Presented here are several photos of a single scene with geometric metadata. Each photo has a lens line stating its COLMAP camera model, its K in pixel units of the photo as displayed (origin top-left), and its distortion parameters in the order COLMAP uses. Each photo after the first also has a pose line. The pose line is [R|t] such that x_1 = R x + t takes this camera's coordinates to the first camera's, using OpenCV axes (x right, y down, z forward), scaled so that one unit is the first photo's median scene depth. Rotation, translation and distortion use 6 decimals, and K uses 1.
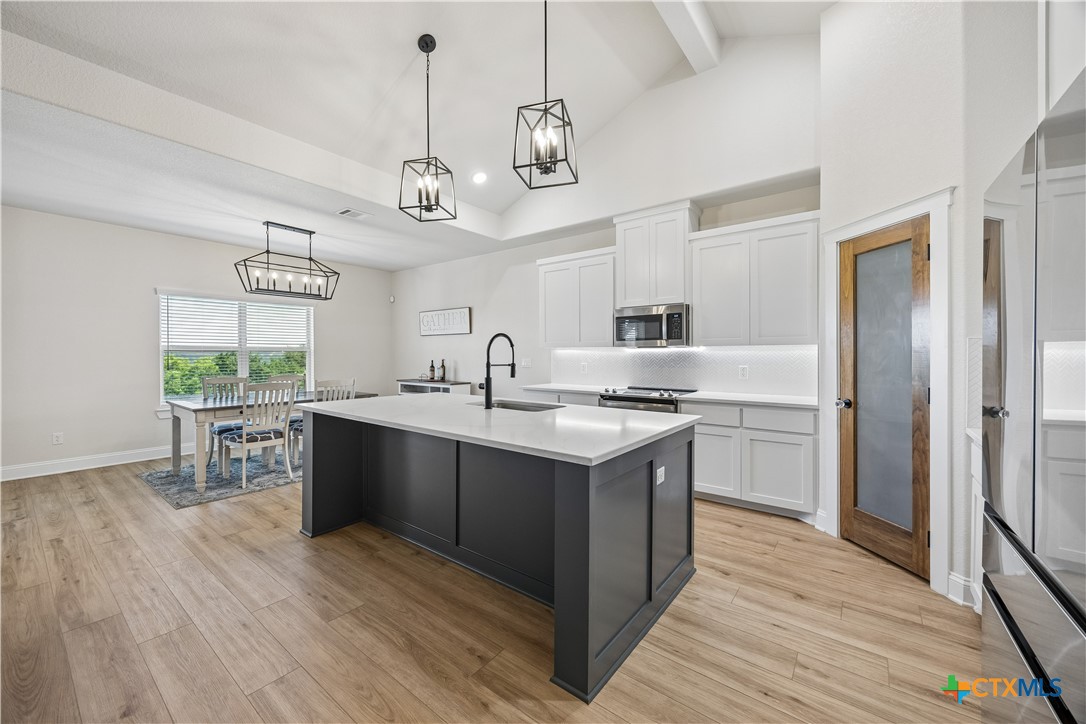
lens RADIAL K [[416.5, 0, 544.4], [0, 416.5, 355.3], [0, 0, 1]] dist [-0.004170, -0.000193]
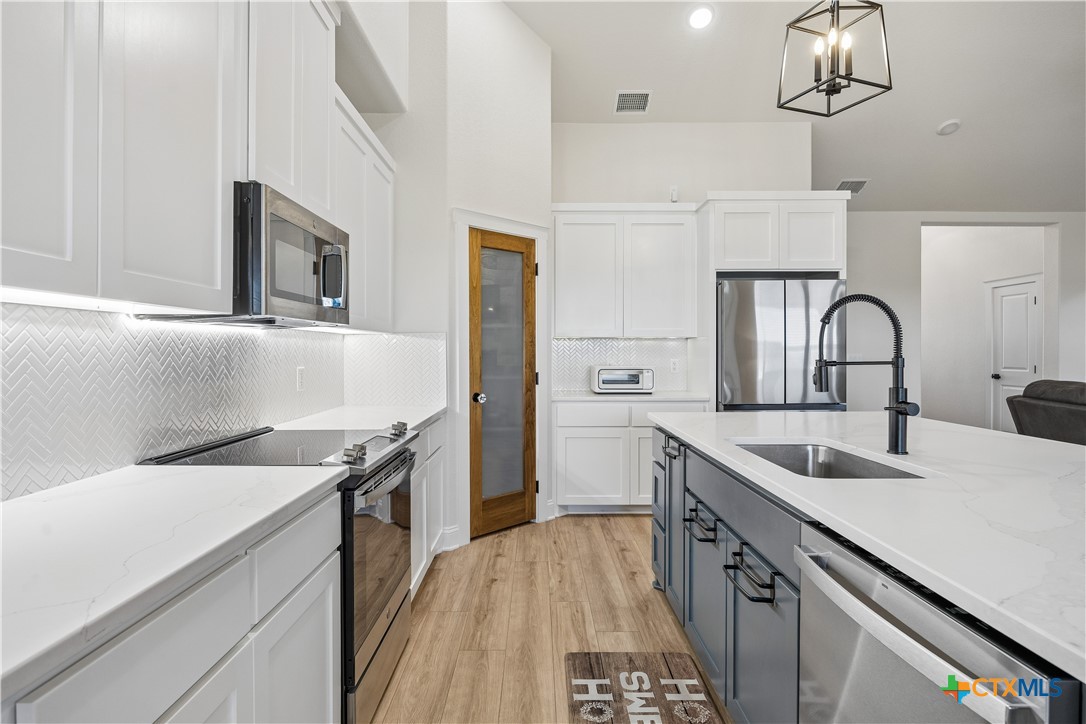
lens RADIAL K [[557.0, 0, 535.6], [0, 557.0, 357.5], [0, 0, 1]] dist [-0.004544, 0.000396]
pose [[-0.601266, -0.011314, 0.798969, -0.400323], [0.002239, 0.999872, 0.015843, 0.002436], [-0.799046, 0.011315, -0.601164, 1.719649]]
